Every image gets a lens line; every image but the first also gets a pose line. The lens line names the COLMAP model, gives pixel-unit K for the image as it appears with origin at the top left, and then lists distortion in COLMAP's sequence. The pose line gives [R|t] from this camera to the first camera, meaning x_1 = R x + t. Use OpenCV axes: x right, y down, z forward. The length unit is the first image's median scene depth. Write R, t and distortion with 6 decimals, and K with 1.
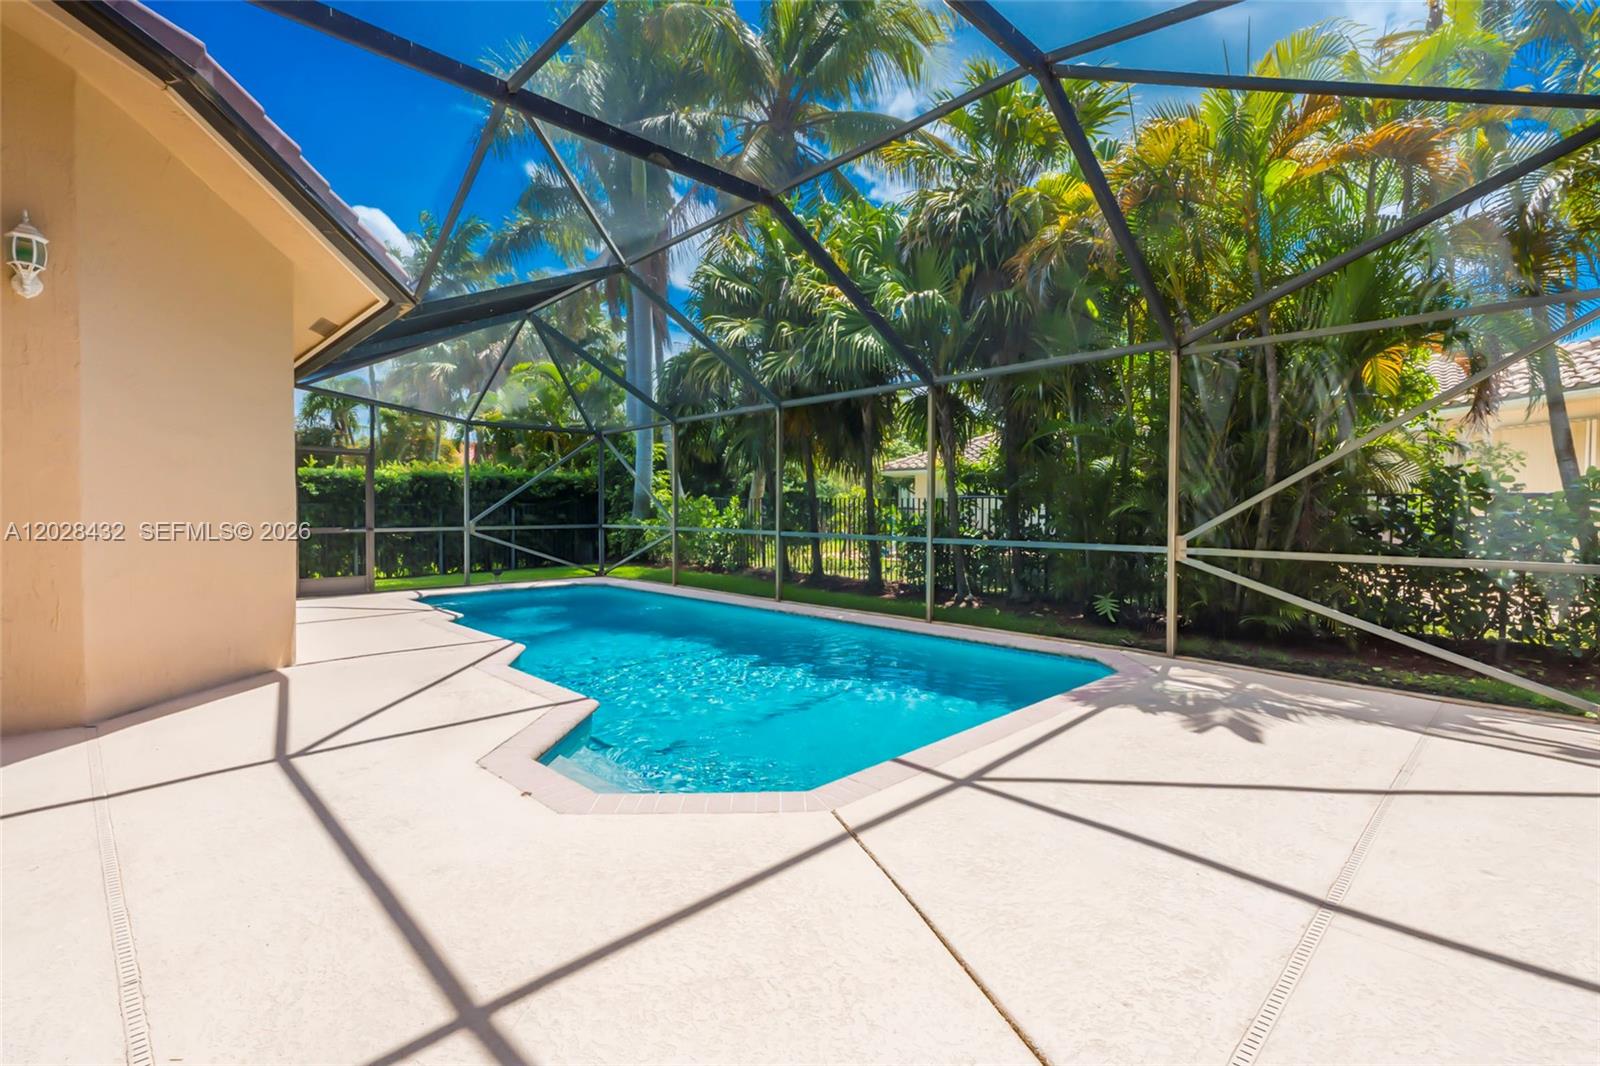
lens RADIAL K [[724.4, 0, 804.7], [0, 724.4, 528.1], [0, 0, 1]] dist [-0.000245, 0.000167]
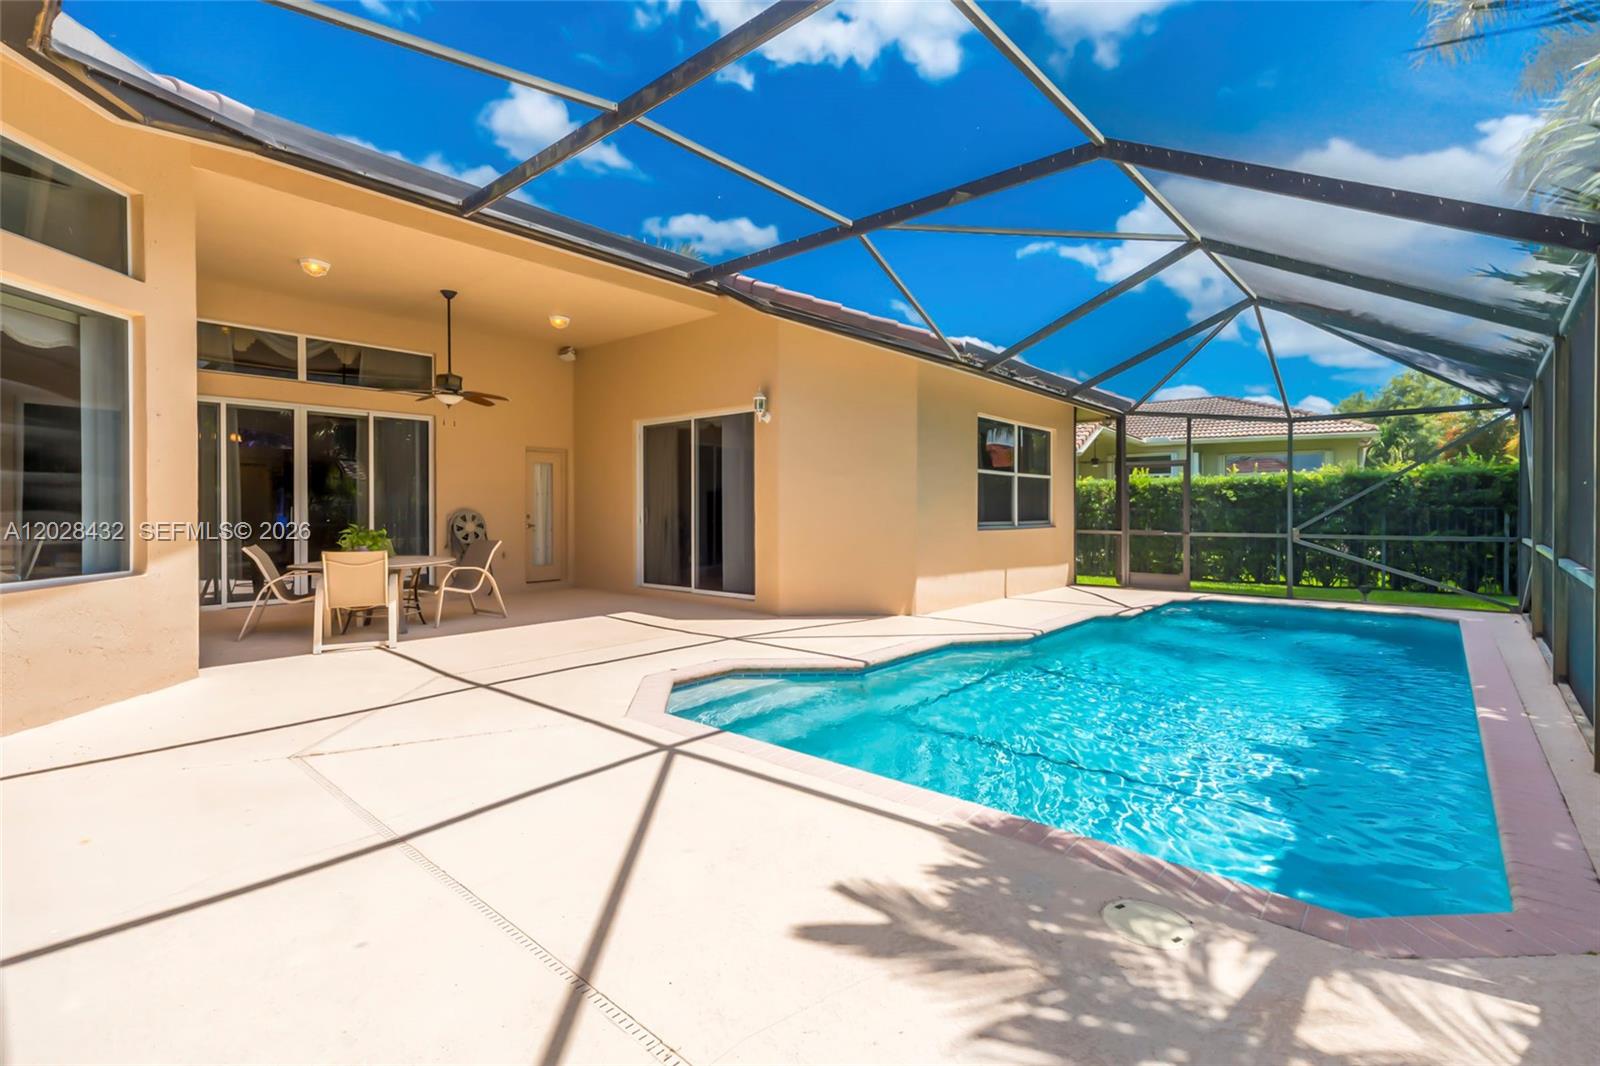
lens RADIAL K [[723.0, 0, 799.9], [0, 723.0, 513.4], [0, 0, 1]] dist [0.000989, -0.000088]
pose [[0.068466, 0.001715, -0.997652, 0.775212], [-0.025624, 0.999672, -0.000040, -0.022785], [0.997324, 0.025567, 0.068487, 0.614216]]
